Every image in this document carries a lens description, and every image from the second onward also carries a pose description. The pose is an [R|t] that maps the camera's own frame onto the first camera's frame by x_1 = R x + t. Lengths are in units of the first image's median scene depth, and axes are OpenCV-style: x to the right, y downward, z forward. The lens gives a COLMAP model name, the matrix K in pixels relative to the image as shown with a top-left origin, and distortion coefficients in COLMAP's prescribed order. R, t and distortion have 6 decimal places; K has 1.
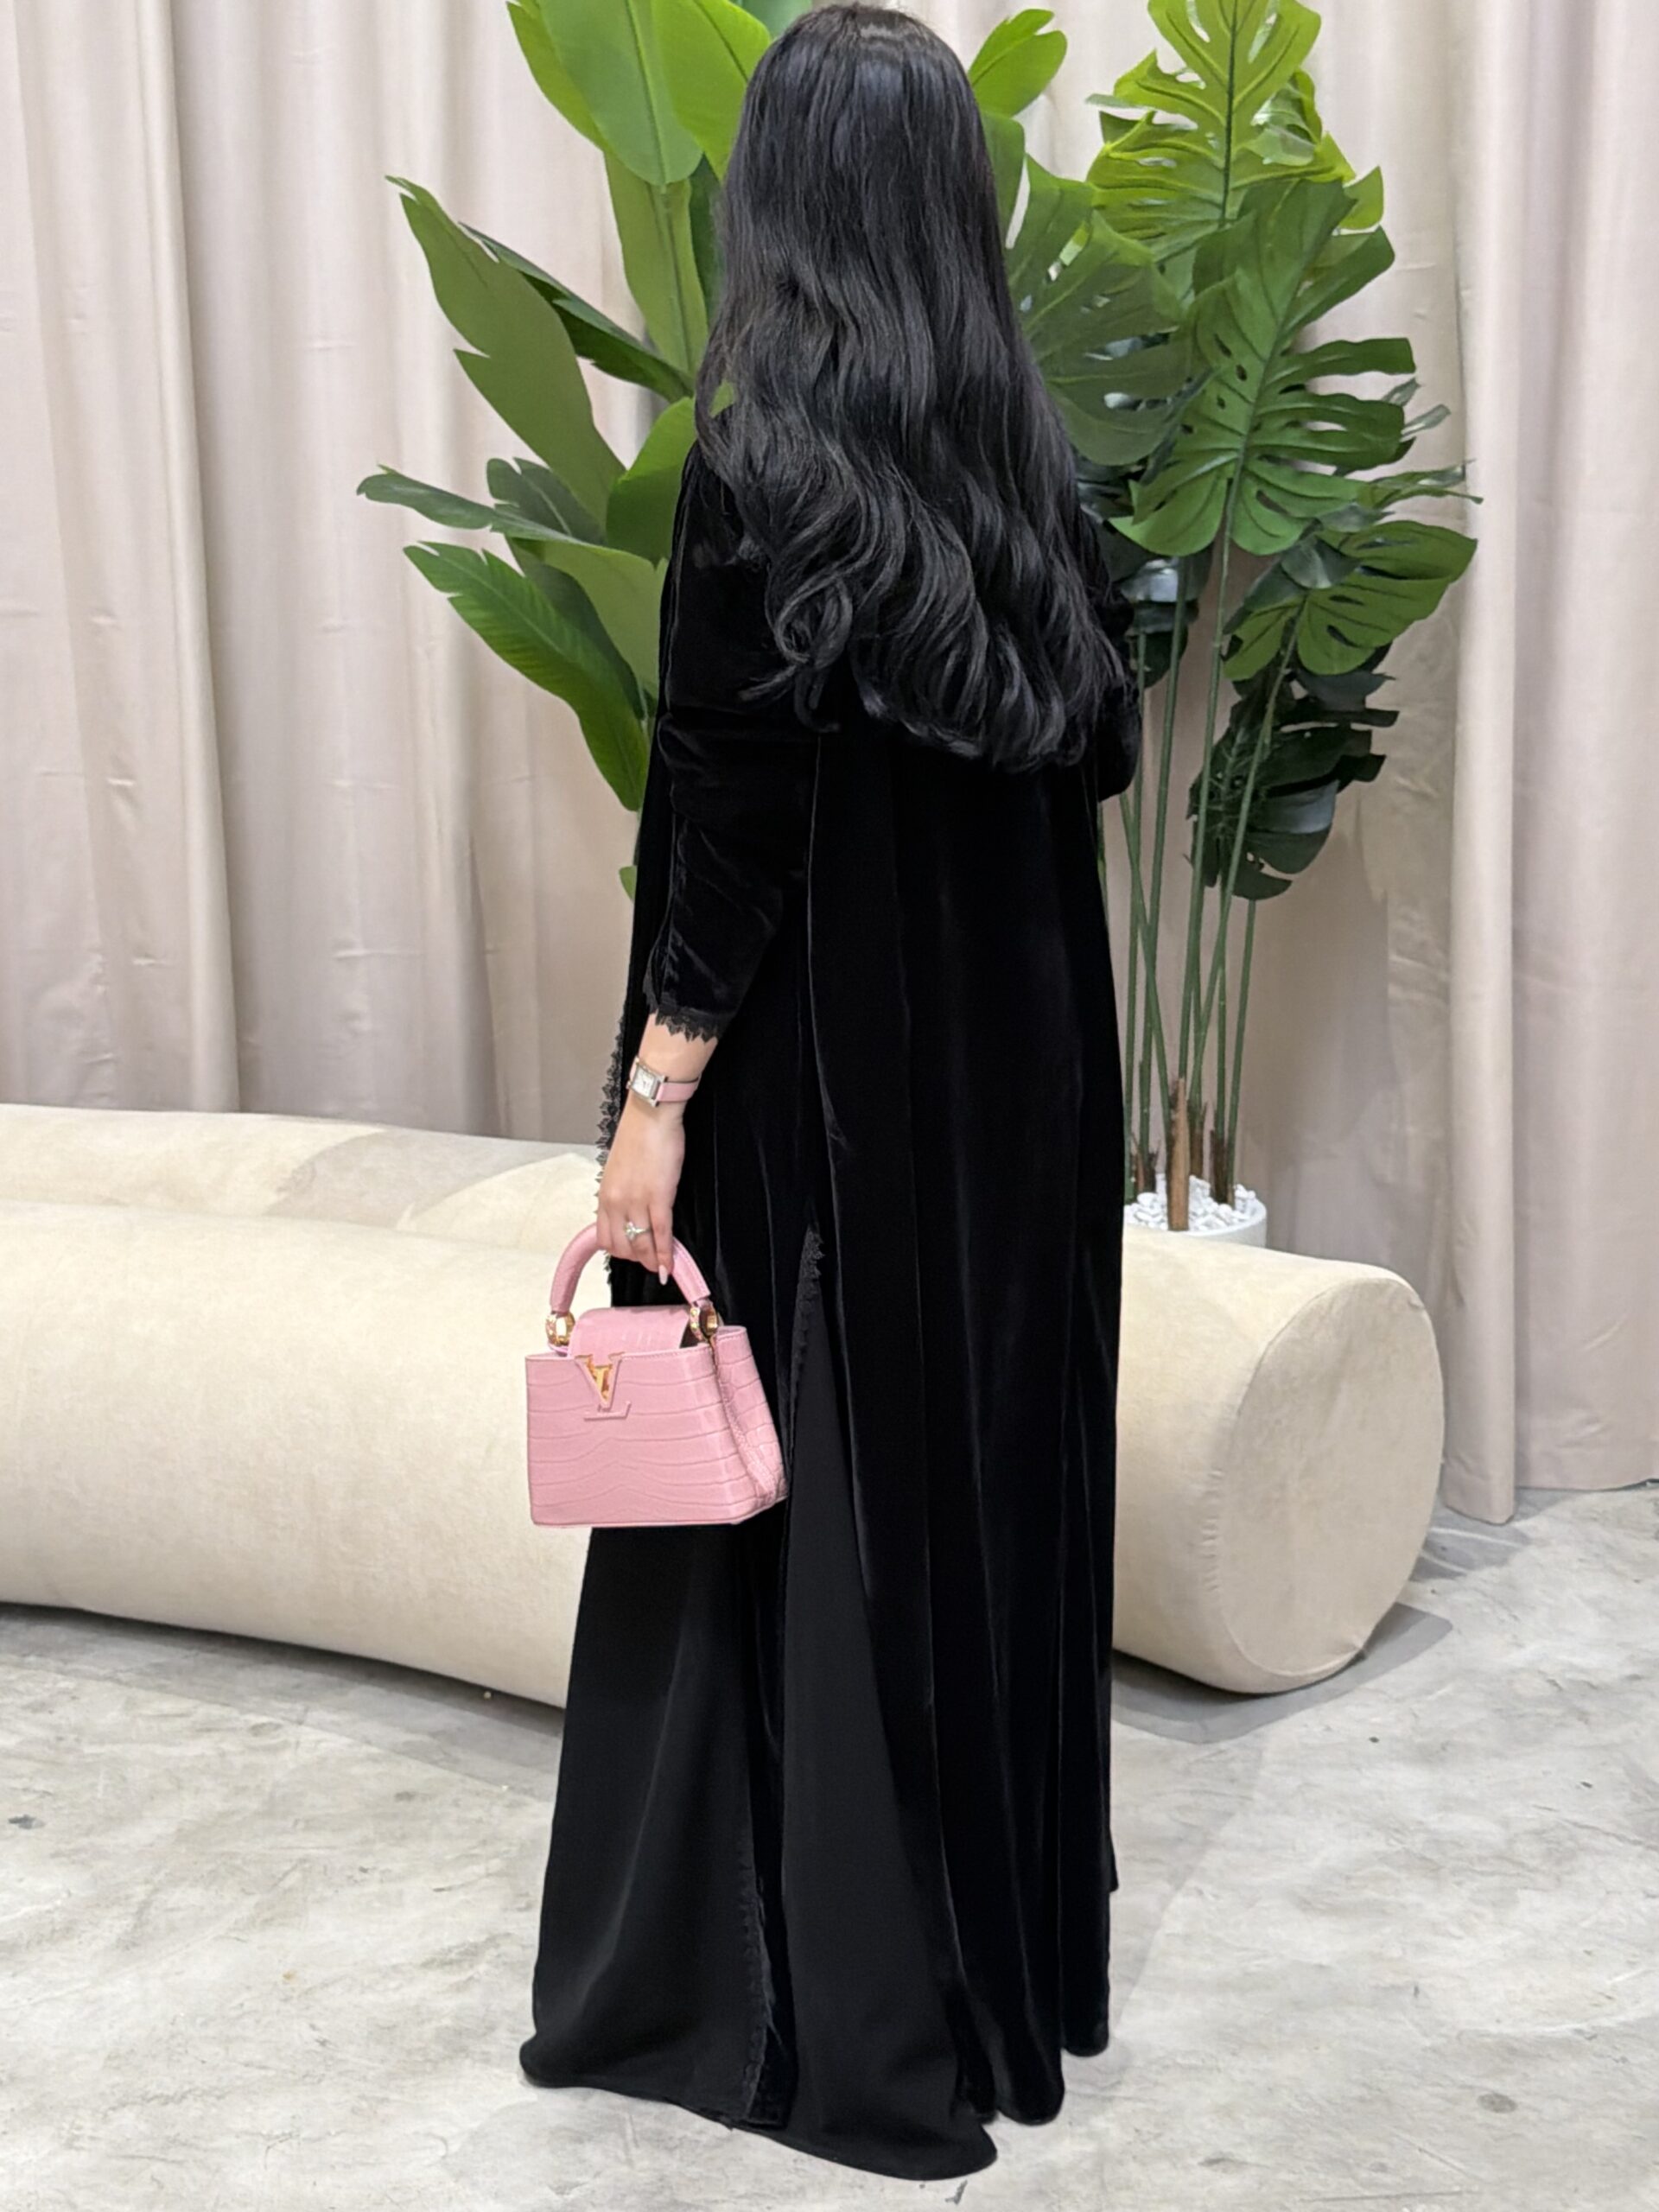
lens RADIAL K [[2977.1, 0, 878.5], [0, 2977.1, 1105.3], [0, 0, 1]] dist [0.094363, 0.000000]
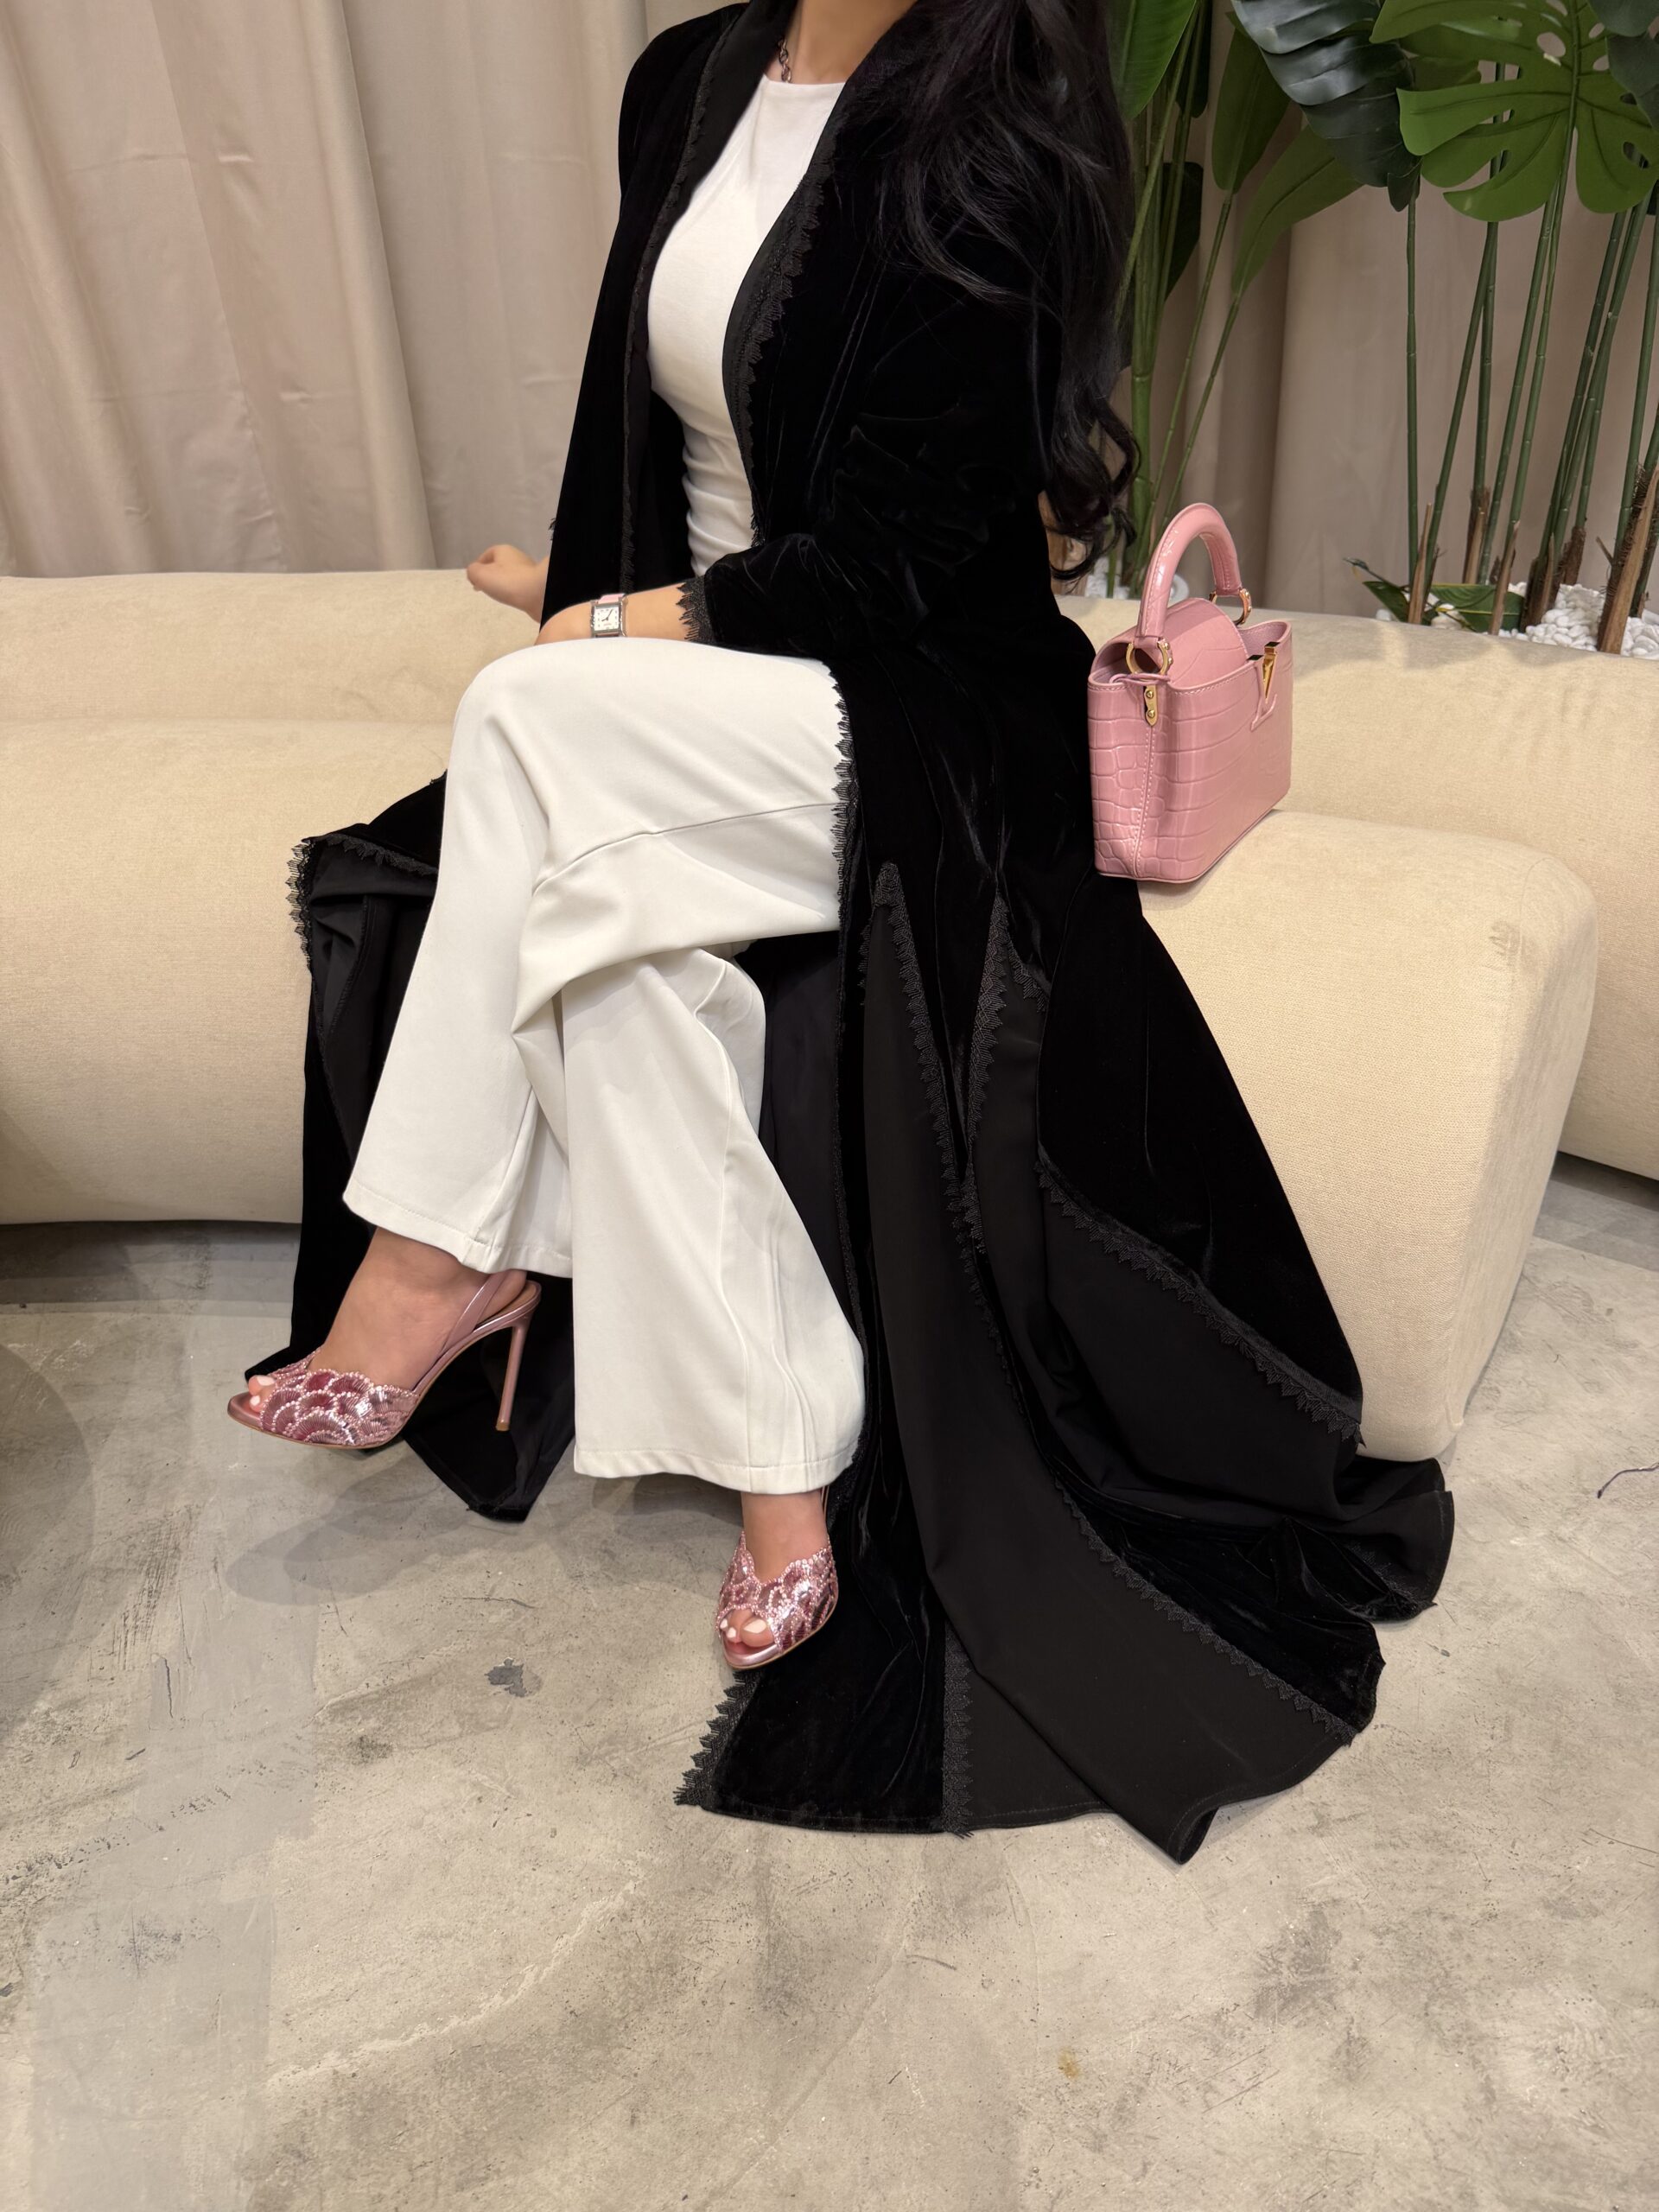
lens RADIAL K [[1596.3, 0, 840.3], [0, 1596.3, 1146.5], [0, 0, 1]] dist [-0.005984, -0.006105]
pose [[0.990397, -0.092735, 0.102537, -0.243355], [0.047395, 0.924465, 0.378310, -0.018073], [-0.129875, -0.369818, 0.919982, 0.720473]]
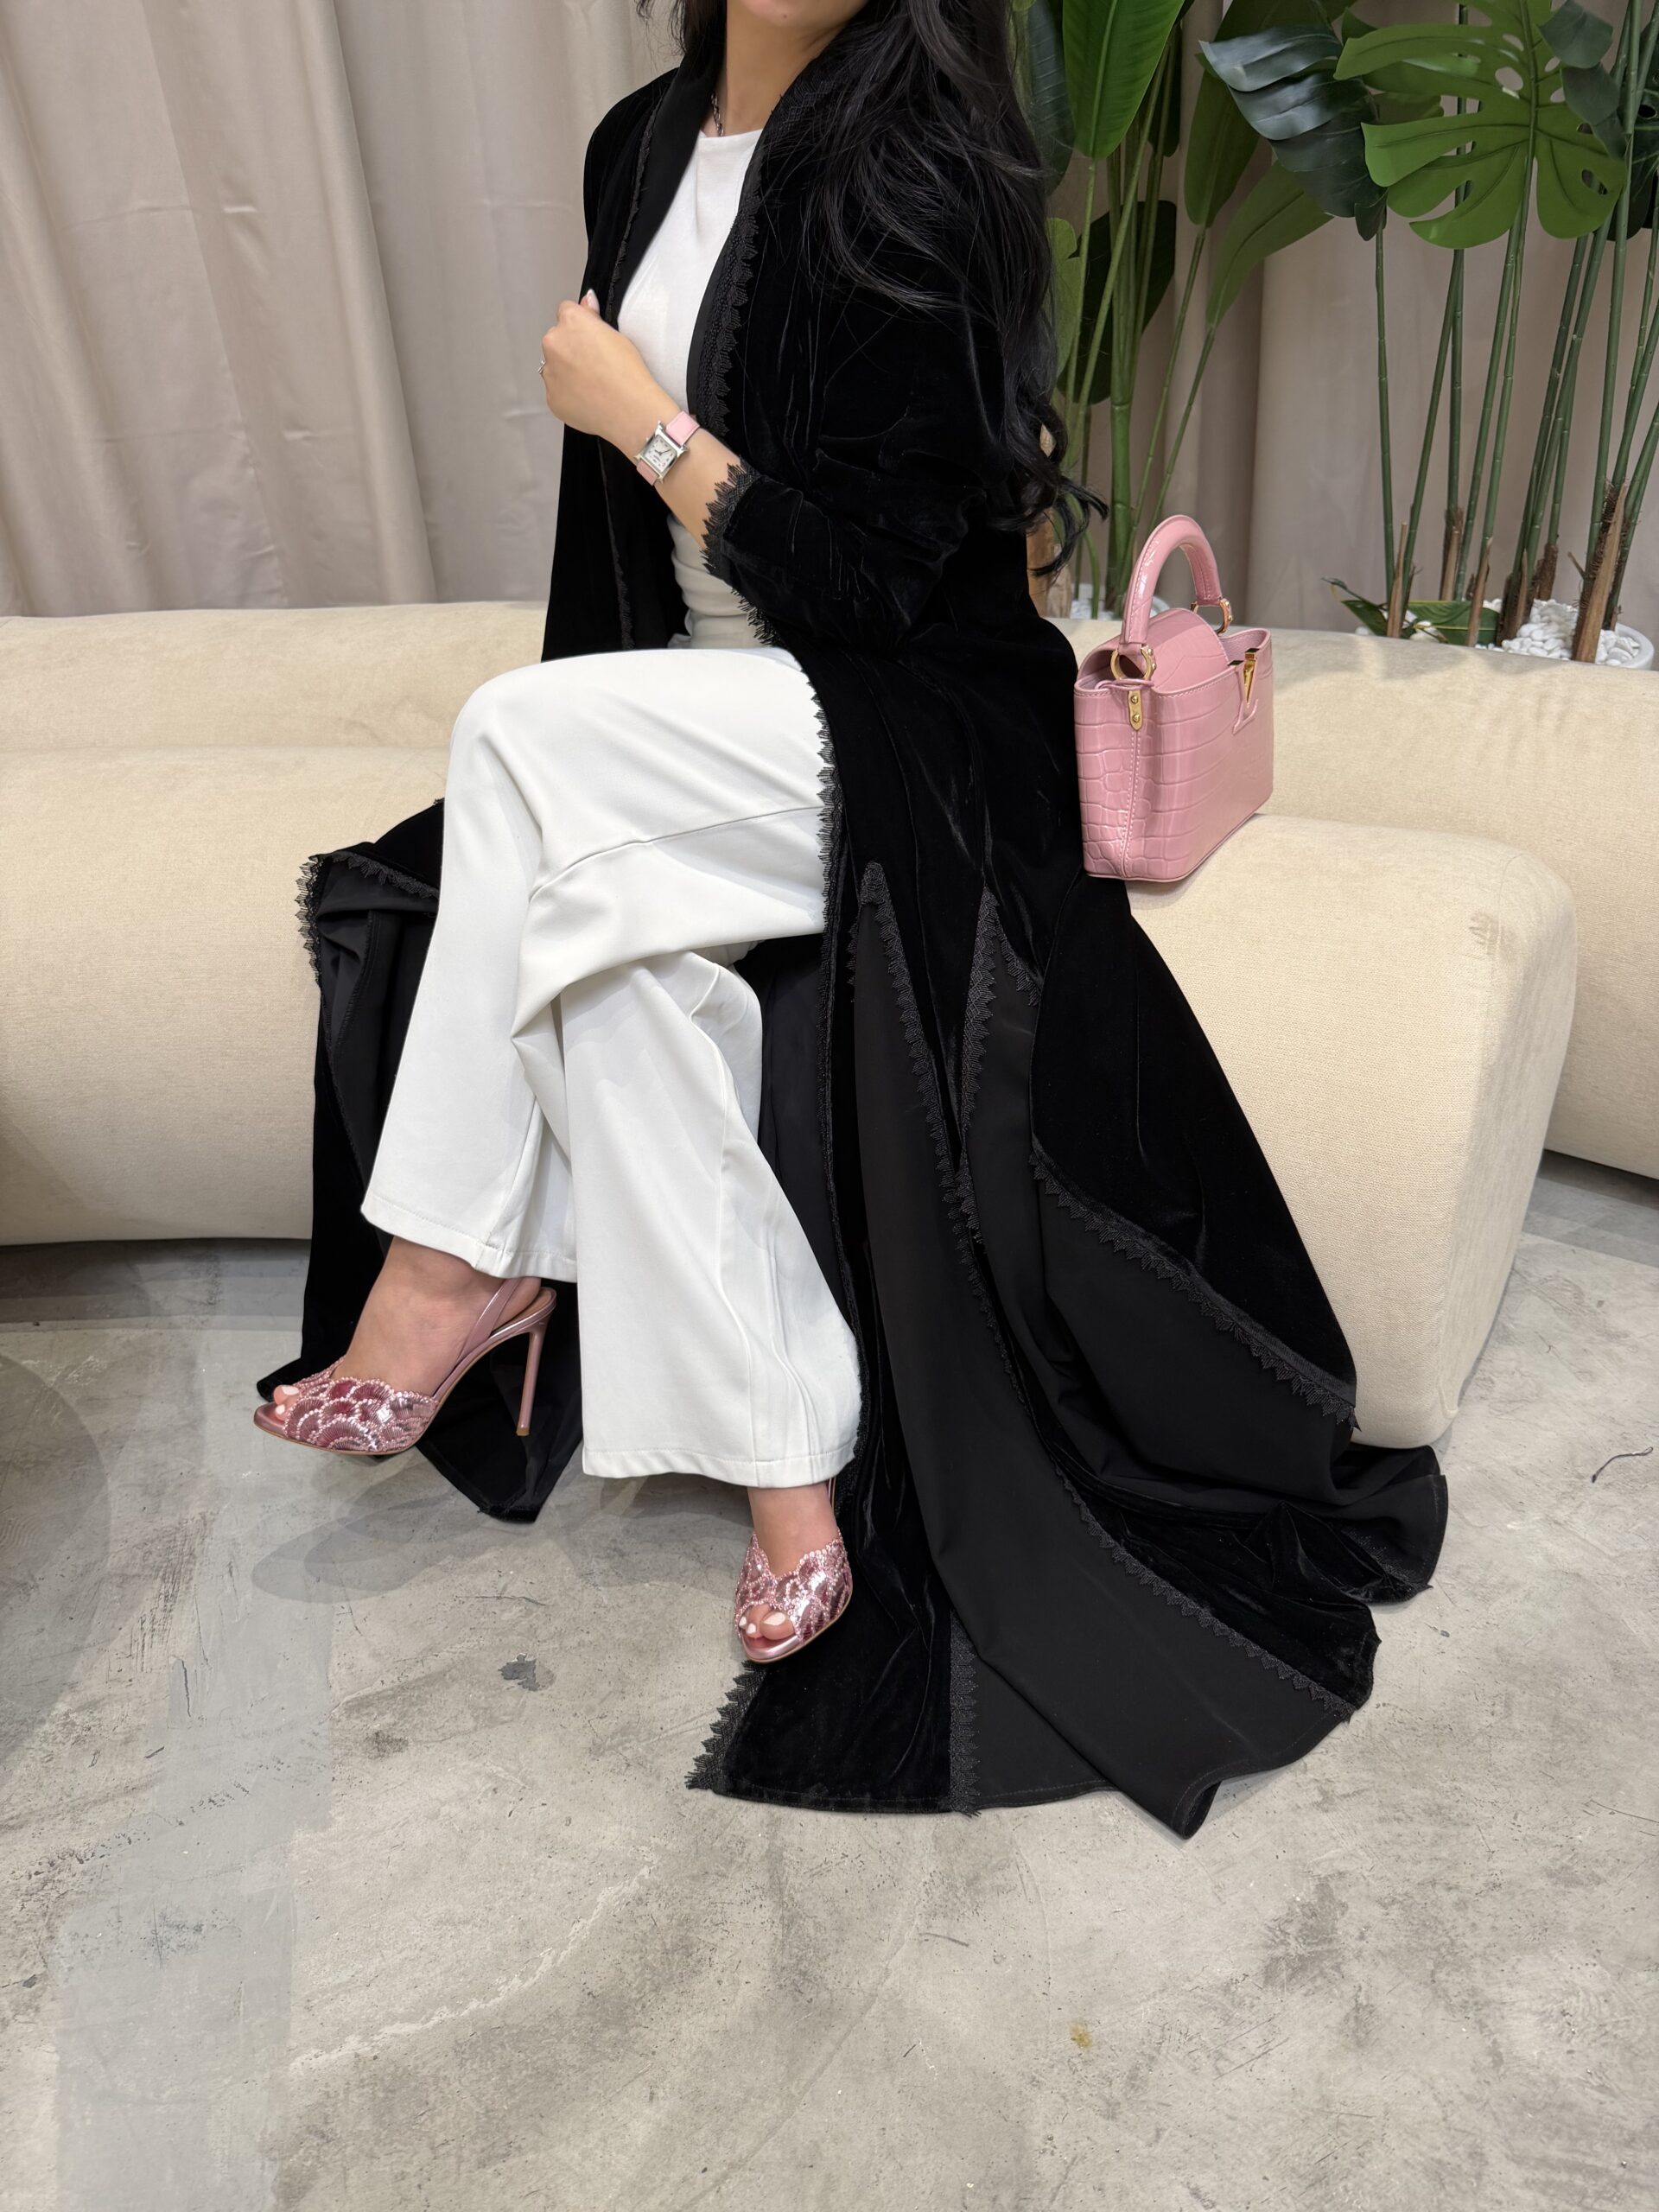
lens RADIAL K [[1596.3, 0, 836.0], [0, 1596.3, 1145.7], [0, 0, 1]] dist [-0.005984, -0.006105]
pose [[0.988900, -0.105898, 0.104226, -0.246006], [0.062640, 0.933205, 0.353843, -0.011260], [-0.134735, -0.343387, 0.929479, 0.708484]]
